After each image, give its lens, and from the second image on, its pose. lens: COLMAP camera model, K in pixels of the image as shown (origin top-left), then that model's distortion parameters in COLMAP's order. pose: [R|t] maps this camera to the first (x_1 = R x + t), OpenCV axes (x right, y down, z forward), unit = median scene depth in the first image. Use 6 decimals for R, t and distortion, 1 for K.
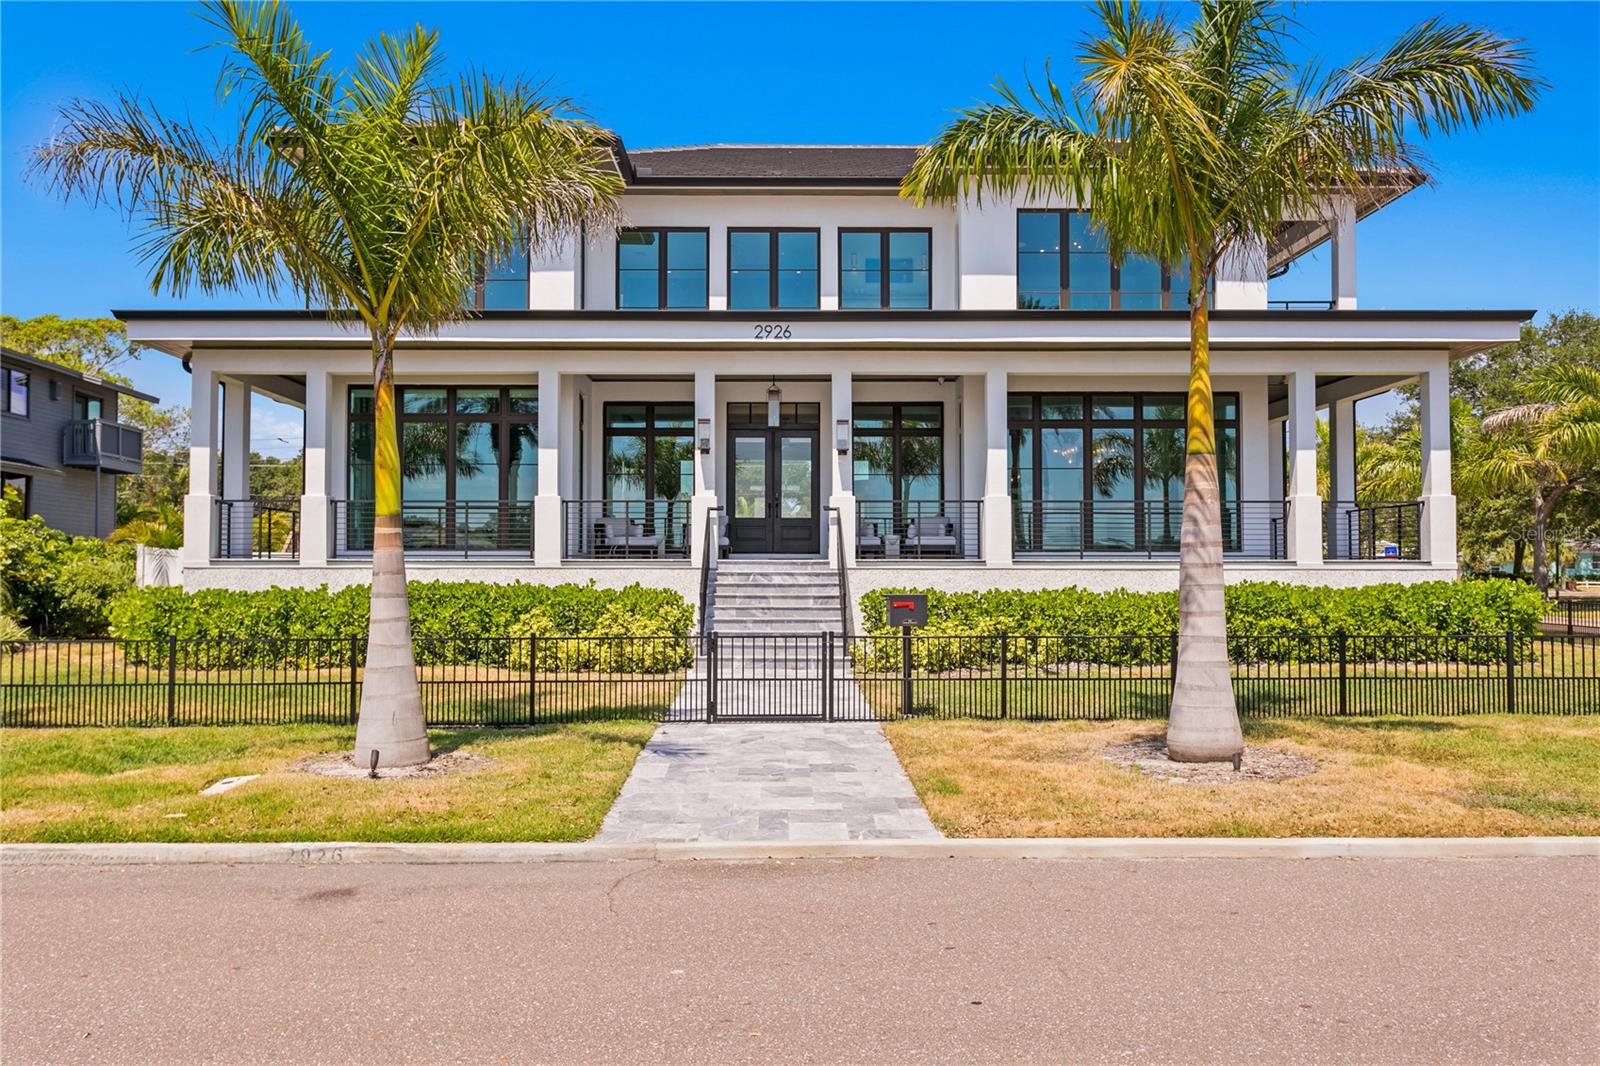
lens RADIAL K [[1263.1, 0, 800.2], [0, 1263.1, 534.1], [0, 0, 1]] dist [0.021617, -0.000663]
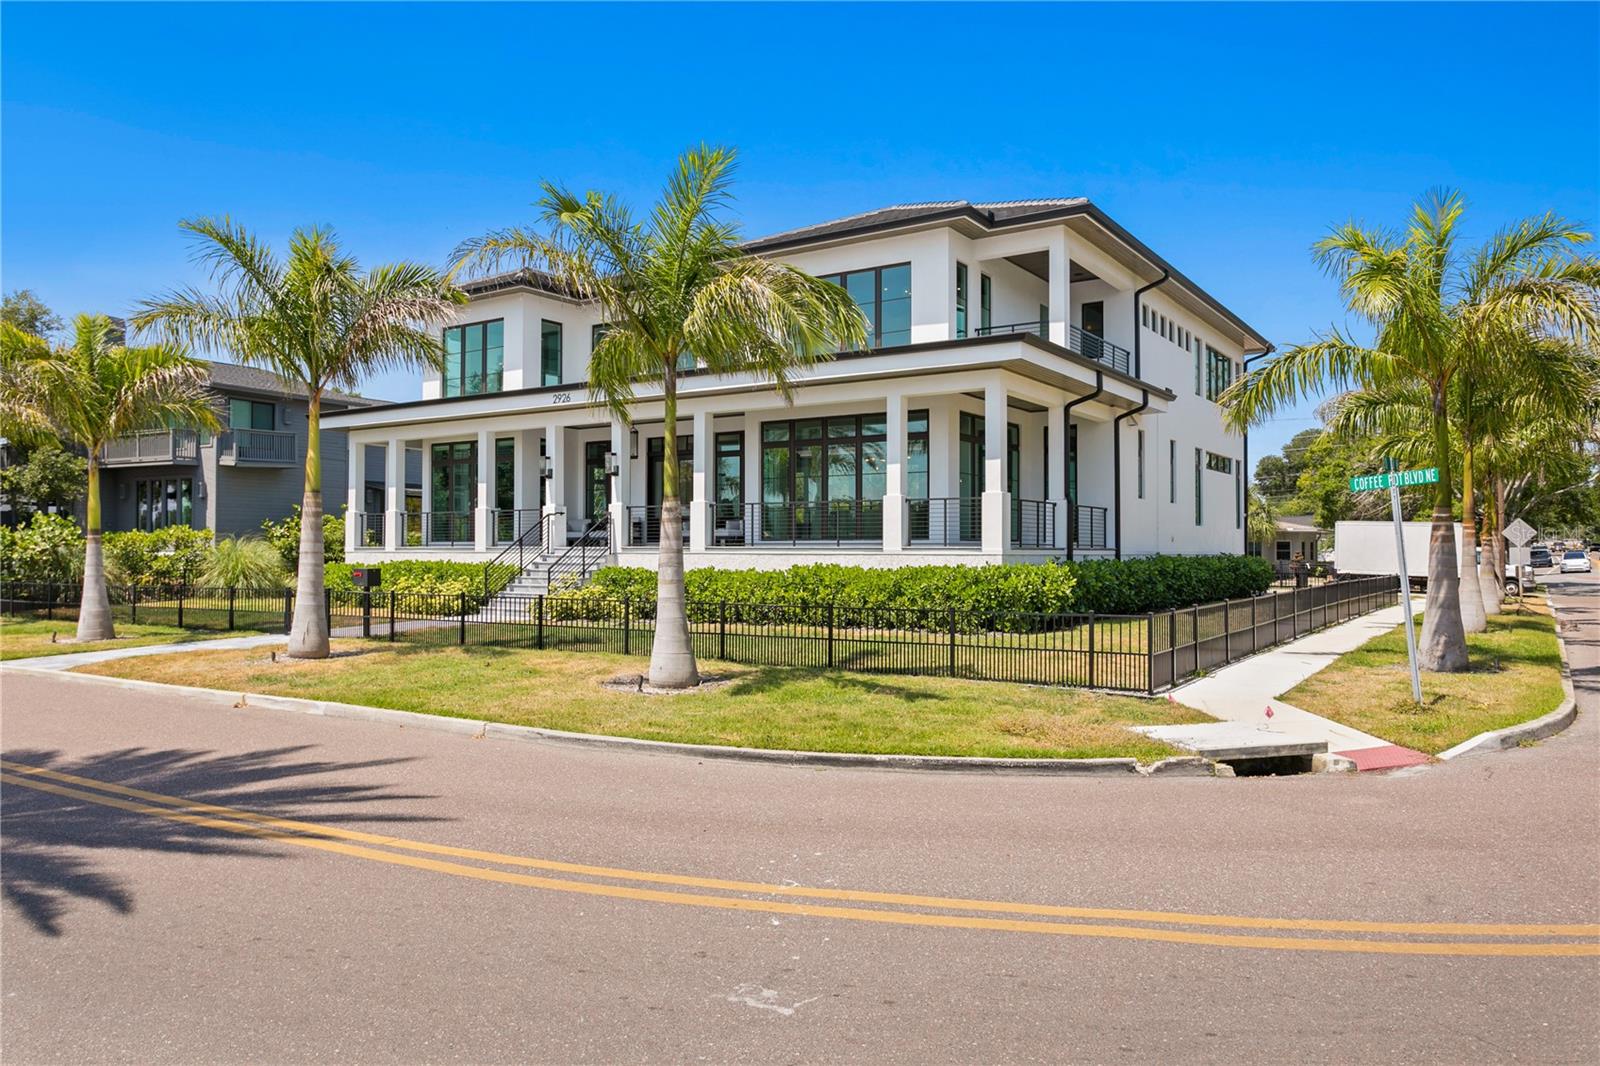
lens RADIAL K [[1147.0, 0, 798.9], [0, 1147.0, 540.0], [0, 0, 1]] dist [-0.034138, -0.000391]
pose [[0.826053, -0.005504, -0.563566, 1.003128], [0.014825, 0.999819, 0.011965, -0.001678], [0.563398, -0.018239, 0.825985, 0.016886]]
